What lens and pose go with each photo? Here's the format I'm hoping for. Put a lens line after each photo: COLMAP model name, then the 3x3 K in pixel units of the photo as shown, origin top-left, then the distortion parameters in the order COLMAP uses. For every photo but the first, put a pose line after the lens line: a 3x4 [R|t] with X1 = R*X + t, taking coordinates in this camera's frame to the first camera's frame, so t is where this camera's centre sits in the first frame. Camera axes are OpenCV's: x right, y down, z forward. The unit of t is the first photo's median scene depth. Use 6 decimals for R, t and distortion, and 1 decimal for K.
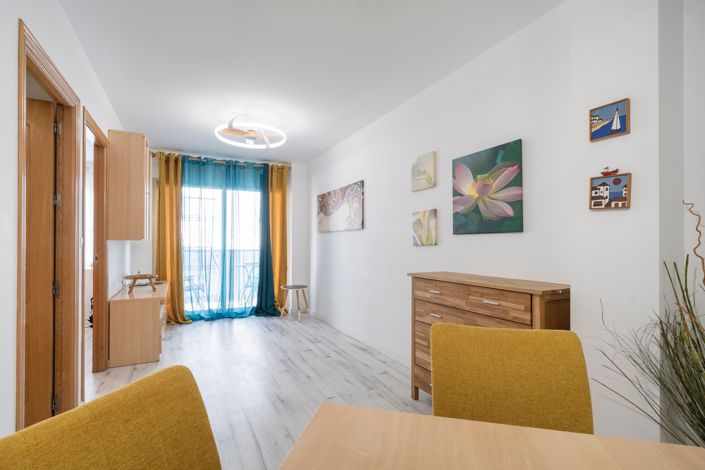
lens RADIAL K [[336.8, 0, 366.6], [0, 336.8, 244.9], [0, 0, 1]] dist [-0.001388, -0.001025]
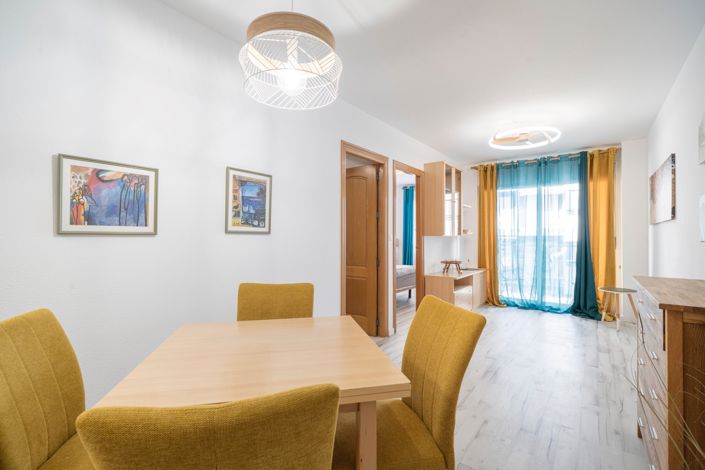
lens RADIAL K [[336.8, 0, 348.9], [0, 336.8, 235.8], [0, 0, 1]] dist [-0.001388, -0.001025]
pose [[0.433952, -0.005582, -0.900918, 0.347533], [-0.004692, 0.999953, -0.008455, -0.000343], [0.900924, 0.007896, 0.433906, 0.027026]]
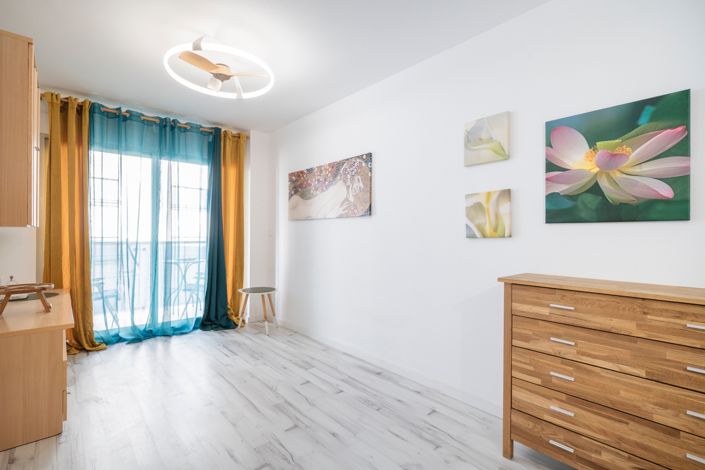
lens RADIAL K [[336.8, 0, 377.2], [0, 336.8, 237.9], [0, 0, 1]] dist [-0.001388, -0.001025]
pose [[0.969774, 0.003666, 0.243979, -0.183898], [-0.005108, 0.999973, 0.005279, -0.000665], [-0.243953, -0.006365, 0.969766, 0.244369]]
